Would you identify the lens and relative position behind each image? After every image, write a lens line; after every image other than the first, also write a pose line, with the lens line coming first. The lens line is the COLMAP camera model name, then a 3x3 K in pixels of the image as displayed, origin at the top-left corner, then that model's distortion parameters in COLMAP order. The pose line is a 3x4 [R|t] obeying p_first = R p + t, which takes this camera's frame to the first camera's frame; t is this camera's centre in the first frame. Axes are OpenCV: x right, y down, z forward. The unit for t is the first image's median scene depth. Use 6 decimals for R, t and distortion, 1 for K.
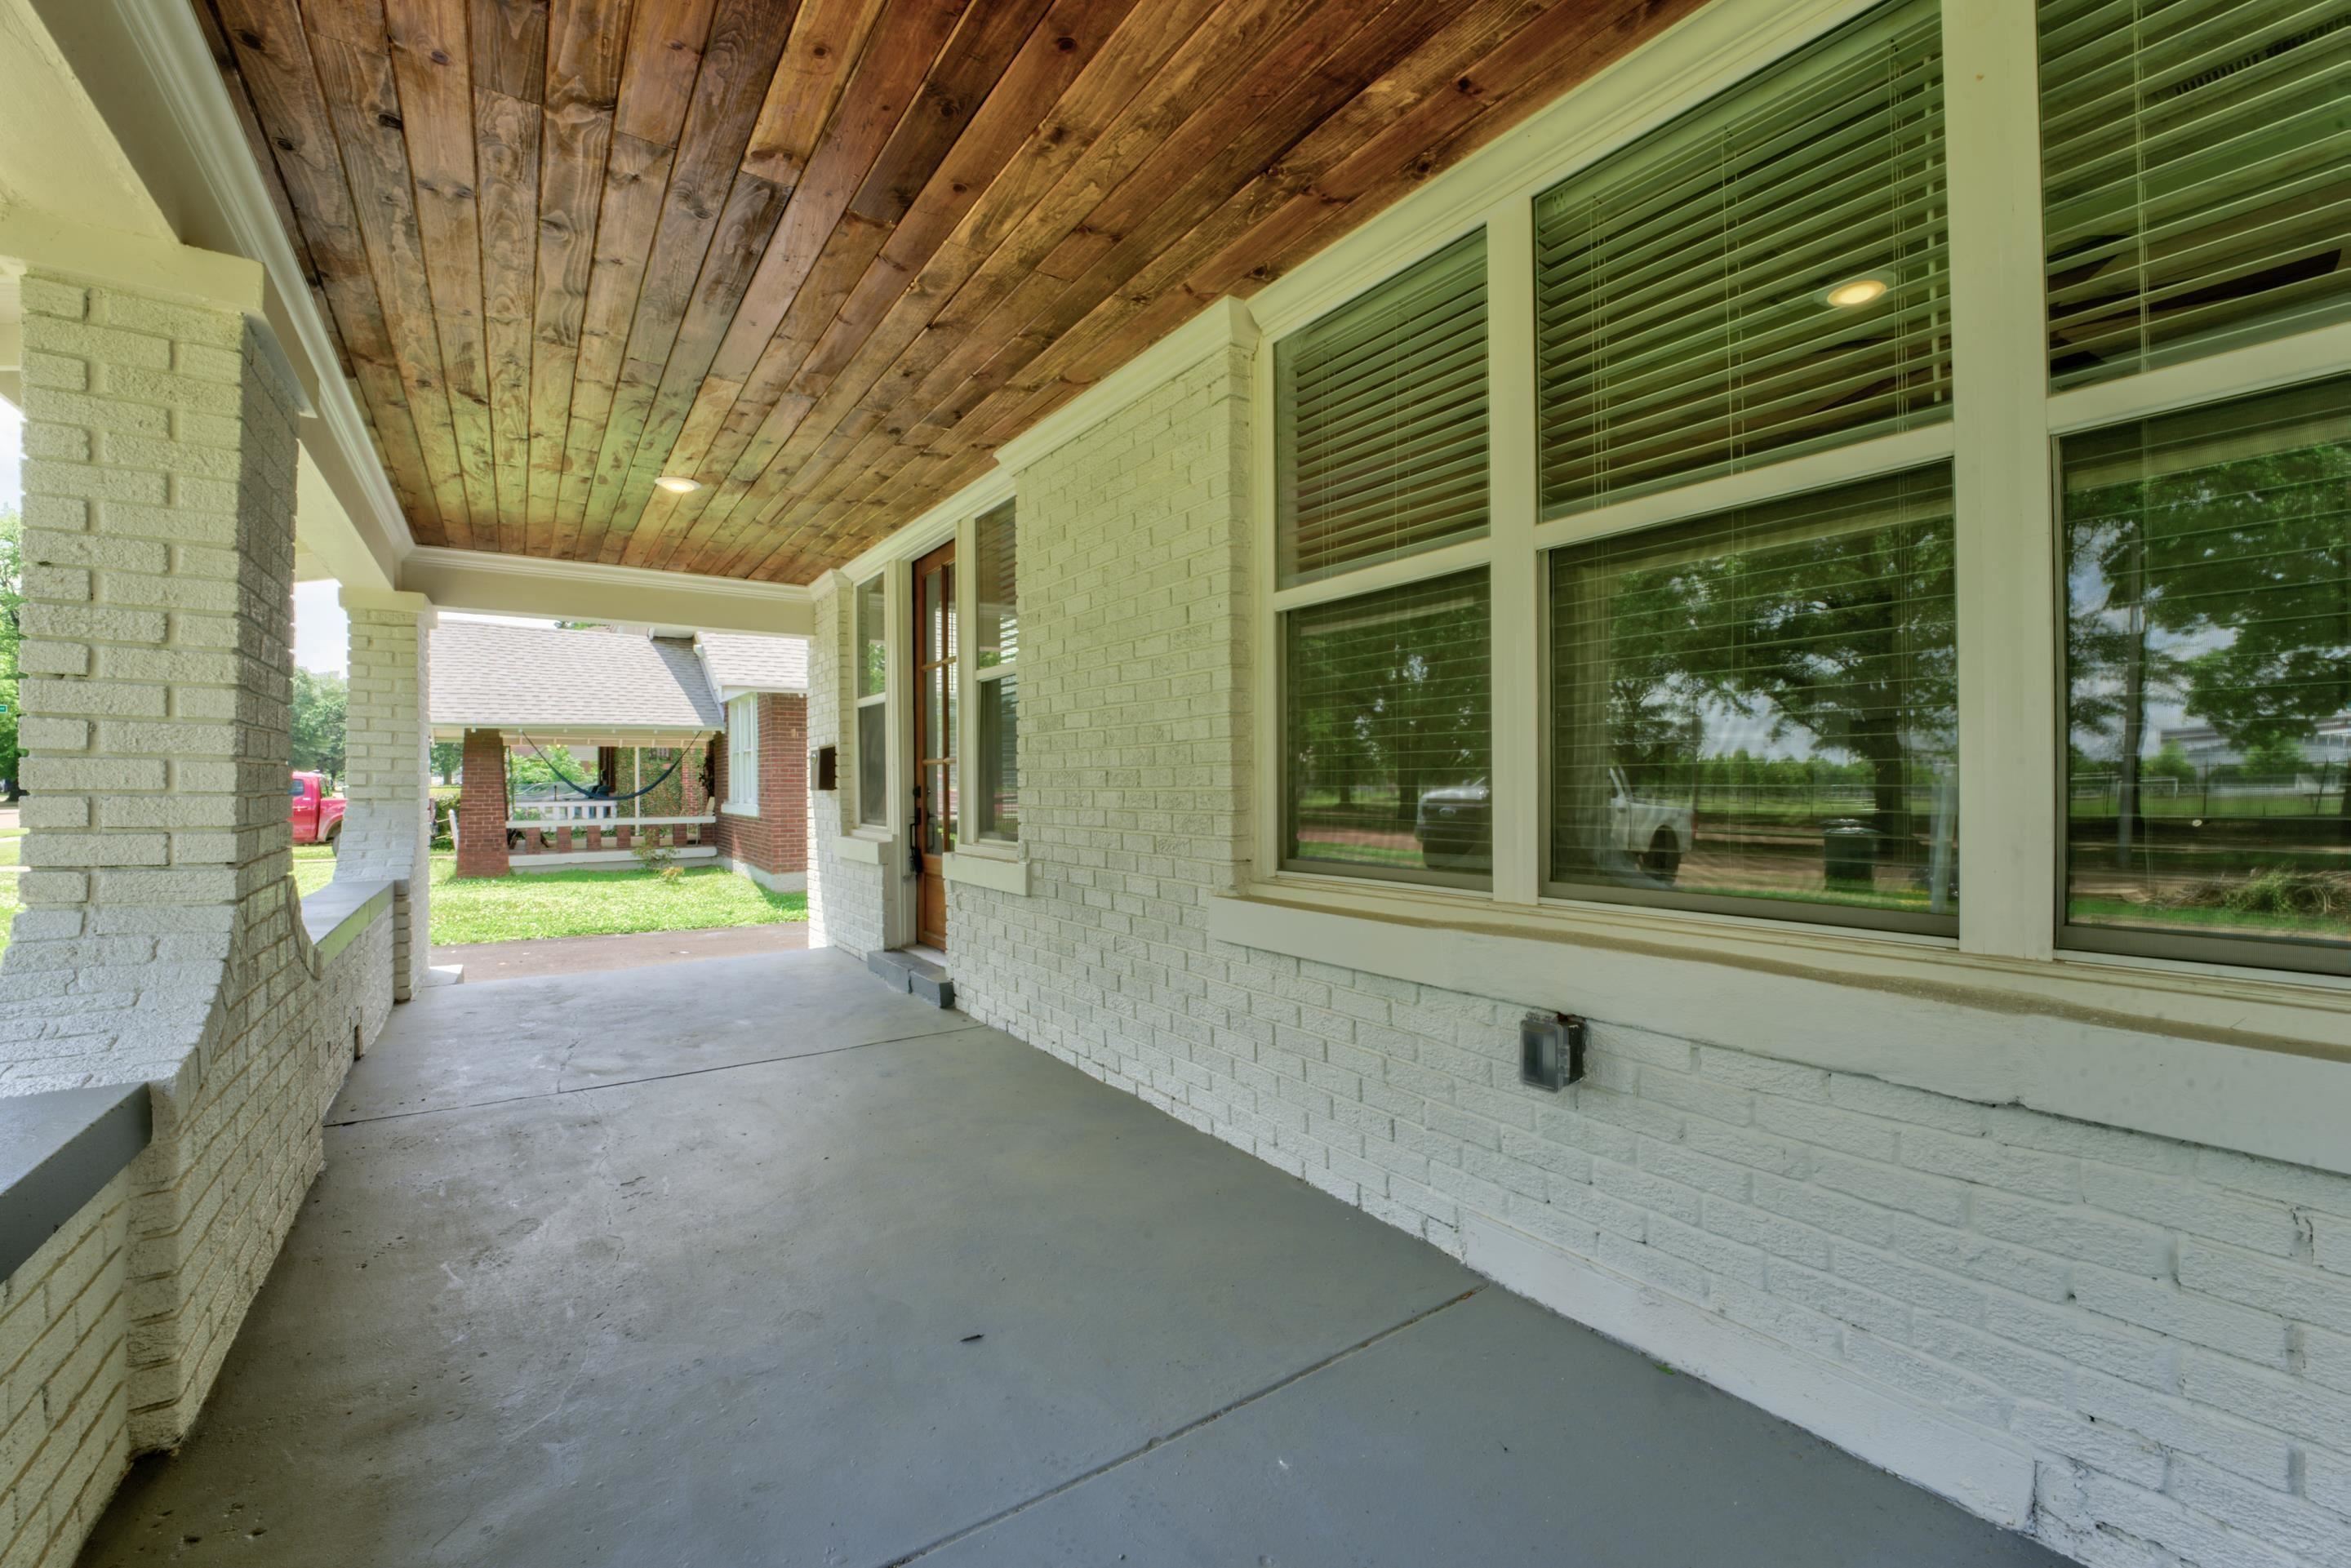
lens RADIAL K [[952.0, 0, 1178.1], [0, 952.0, 788.7], [0, 0, 1]] dist [-0.026731, 0.002748]
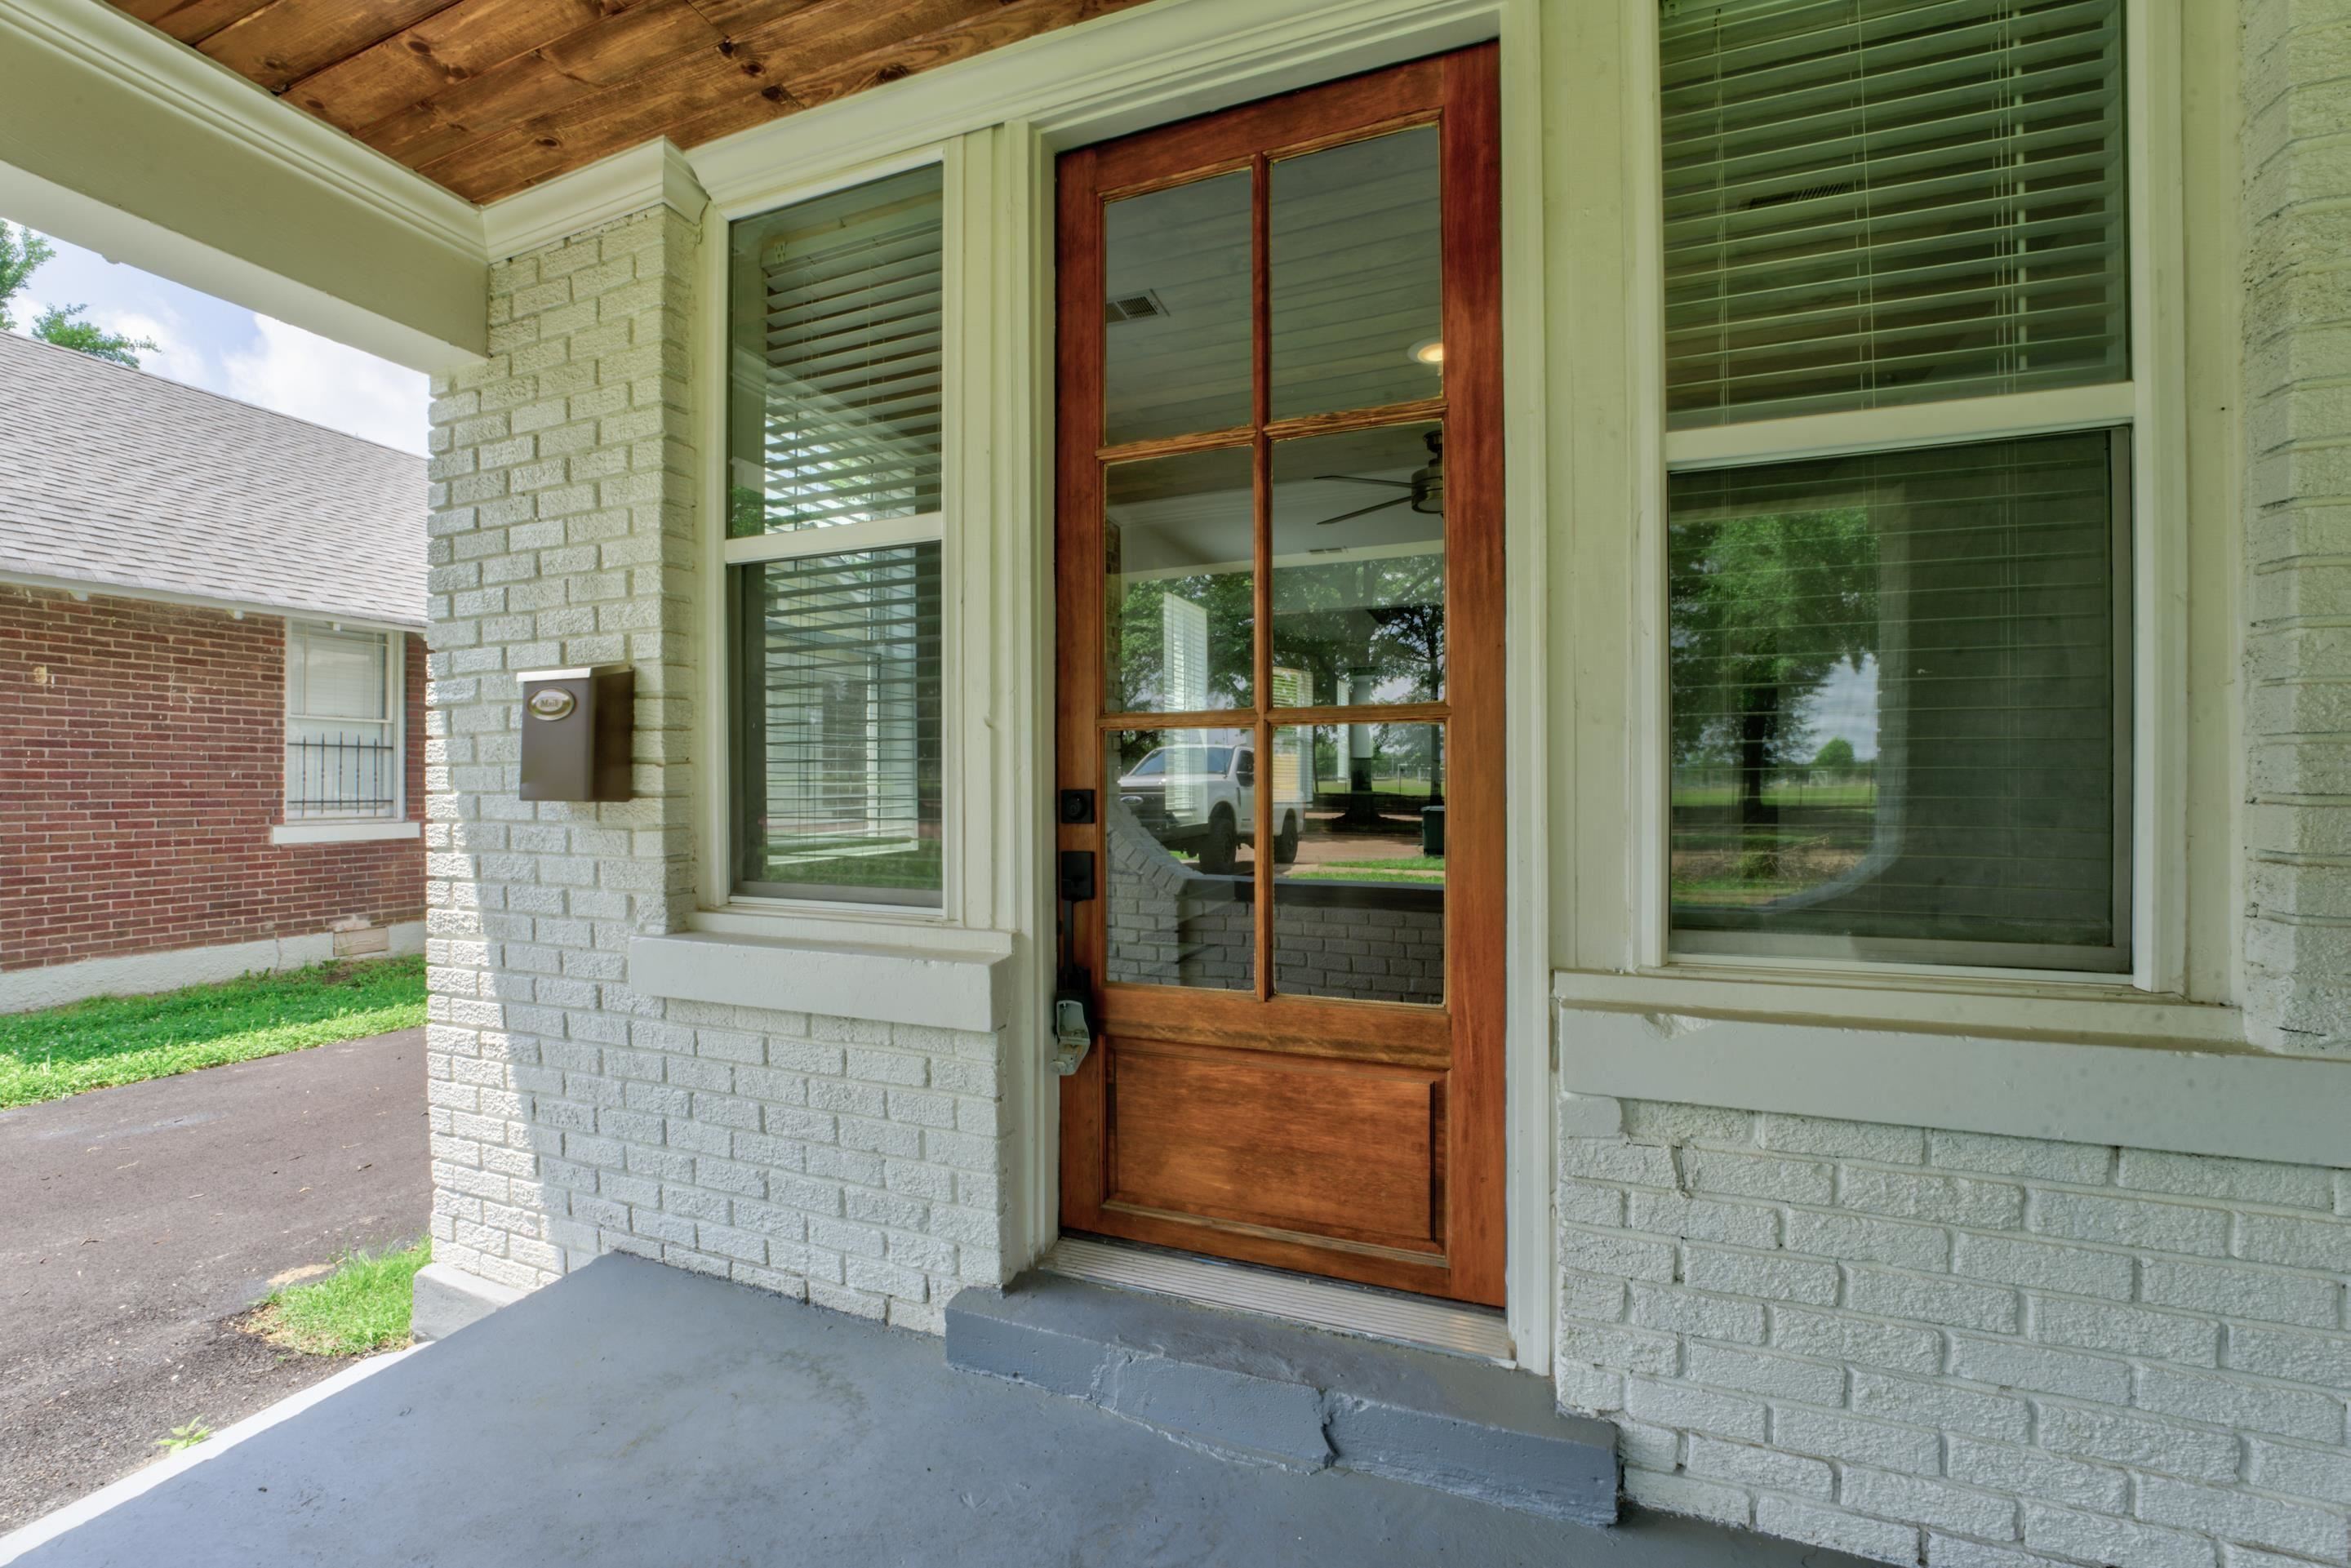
lens RADIAL K [[1071.7, 0, 1174.6], [0, 1071.7, 787.3], [0, 0, 1]] dist [-0.019782, -0.000189]
pose [[0.846233, 0.008927, 0.532738, -0.383334], [-0.005822, 0.999955, -0.007508, -0.001051], [-0.532781, 0.003252, 0.846247, 0.547634]]
